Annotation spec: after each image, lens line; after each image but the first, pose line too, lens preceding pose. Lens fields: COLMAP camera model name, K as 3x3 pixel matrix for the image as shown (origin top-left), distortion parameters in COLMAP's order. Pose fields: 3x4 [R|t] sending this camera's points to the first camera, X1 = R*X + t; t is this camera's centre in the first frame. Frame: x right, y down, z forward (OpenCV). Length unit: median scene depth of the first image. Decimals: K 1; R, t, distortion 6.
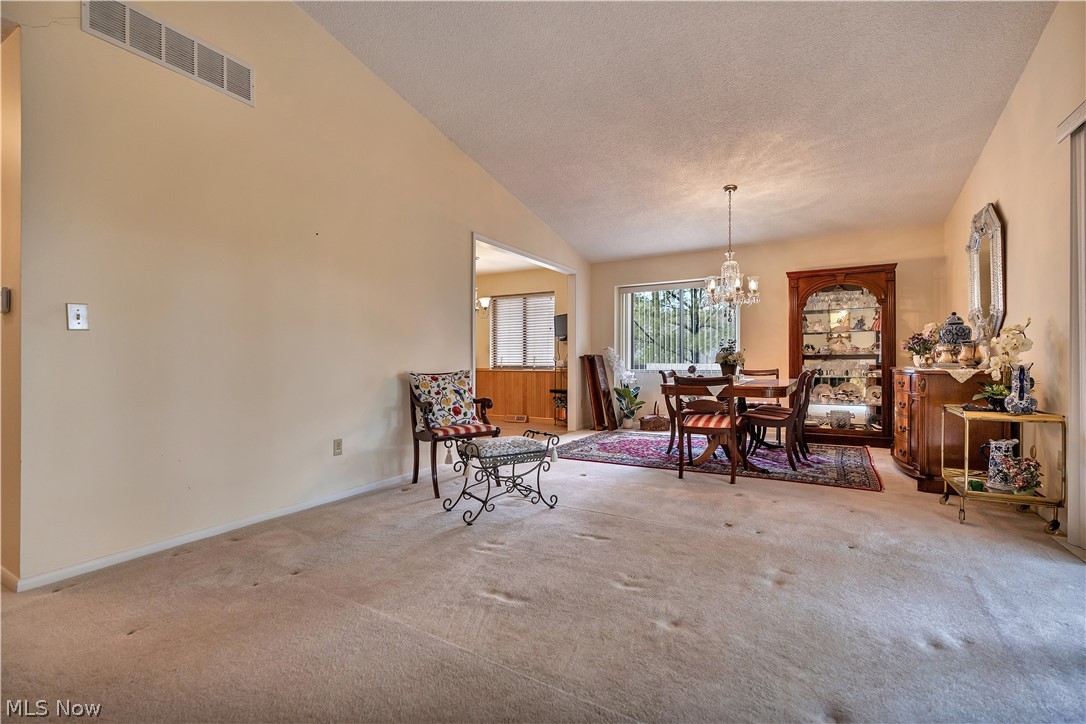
lens RADIAL K [[498.2, 0, 548.0], [0, 498.2, 356.0], [0, 0, 1]] dist [0.003952, 0.000586]
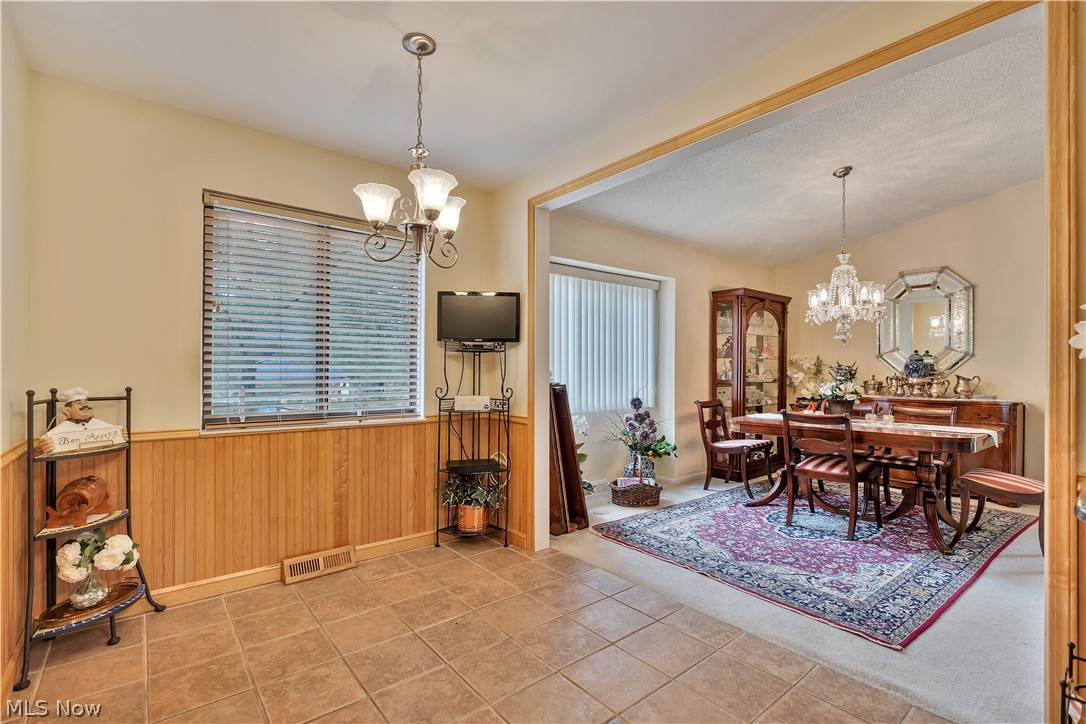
lens RADIAL K [[498.2, 0, 543.2], [0, 498.2, 373.4], [0, 0, 1]] dist [0.003952, 0.000586]
pose [[0.386976, -0.007073, 0.922062, -0.464267], [-0.006105, 0.999929, 0.010233, -0.019960], [-0.922069, -0.009589, 0.386906, 1.017938]]
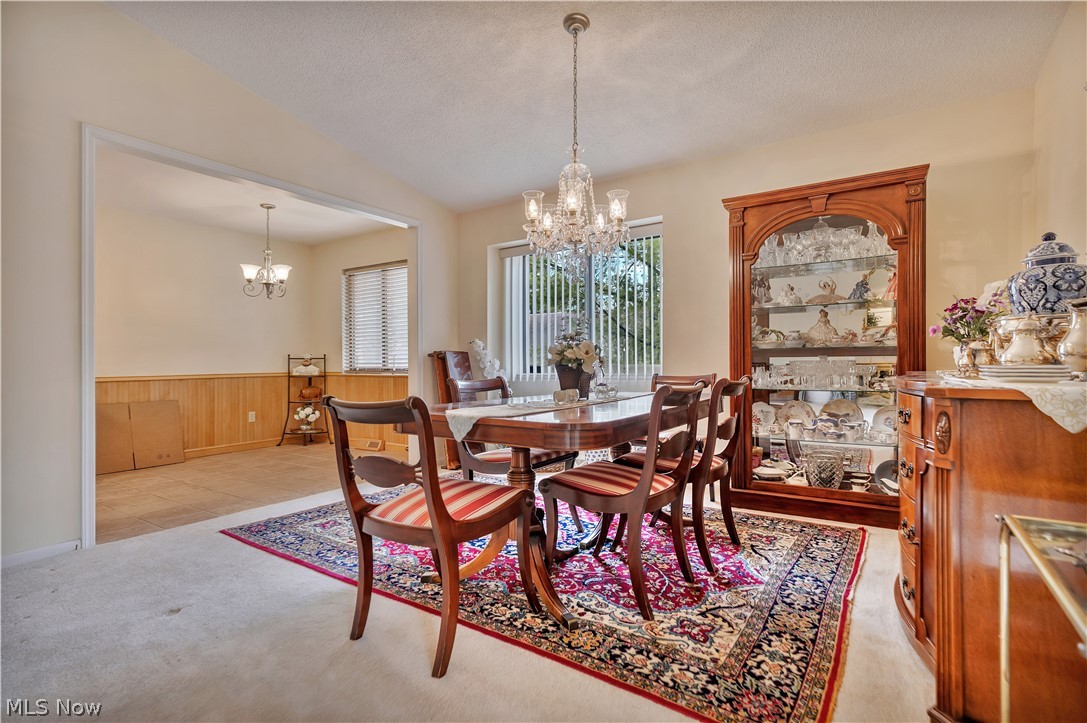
lens RADIAL K [[520.7, 0, 542.3], [0, 520.7, 360.8], [0, 0, 1]] dist [-0.001121, 0.000408]
pose [[0.995441, -0.005421, -0.095226, 0.347590], [0.006385, 0.999931, 0.009827, 0.004184], [0.095166, -0.010390, 0.995407, 0.423408]]
